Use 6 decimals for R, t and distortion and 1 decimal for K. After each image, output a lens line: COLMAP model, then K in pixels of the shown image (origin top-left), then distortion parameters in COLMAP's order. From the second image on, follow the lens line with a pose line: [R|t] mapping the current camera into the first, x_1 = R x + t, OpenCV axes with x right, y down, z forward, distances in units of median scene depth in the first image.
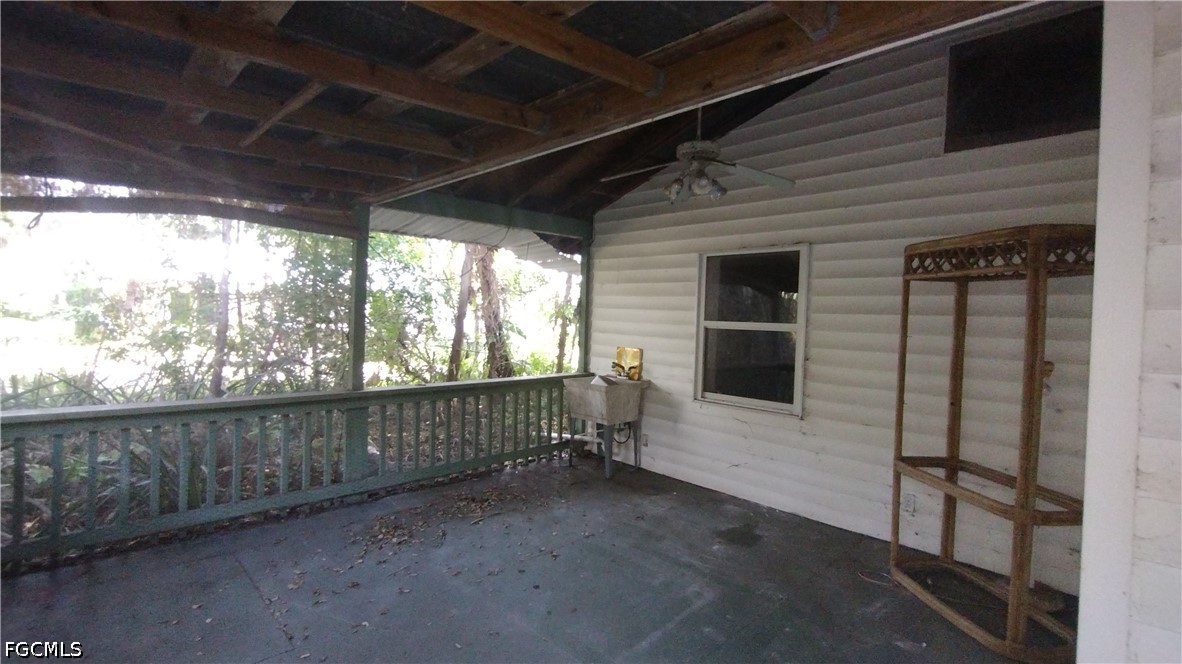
lens RADIAL K [[544.6, 0, 585.4], [0, 544.6, 331.9], [0, 0, 1]] dist [0.004315, 0.000756]
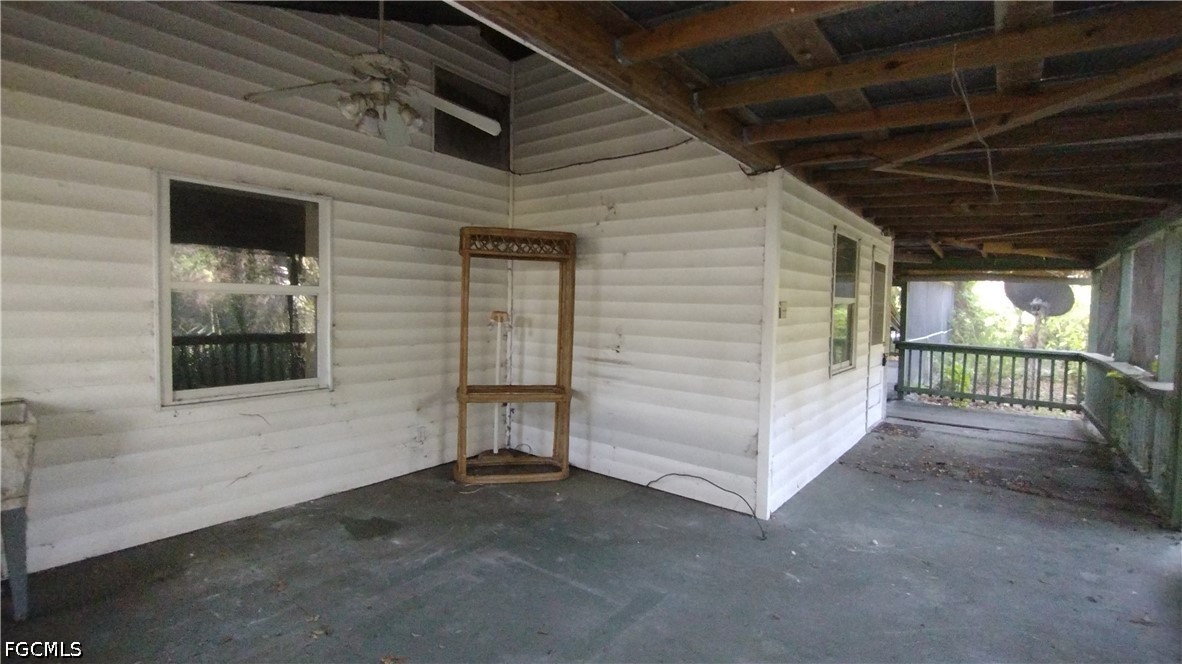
lens RADIAL K [[544.6, 0, 584.9], [0, 544.6, 328.3], [0, 0, 1]] dist [0.004315, 0.000756]
pose [[-0.134421, -0.085110, 0.987263, -0.561481], [-0.001221, 0.996318, 0.085725, -0.024041], [-0.990924, 0.010317, -0.134030, 0.704133]]
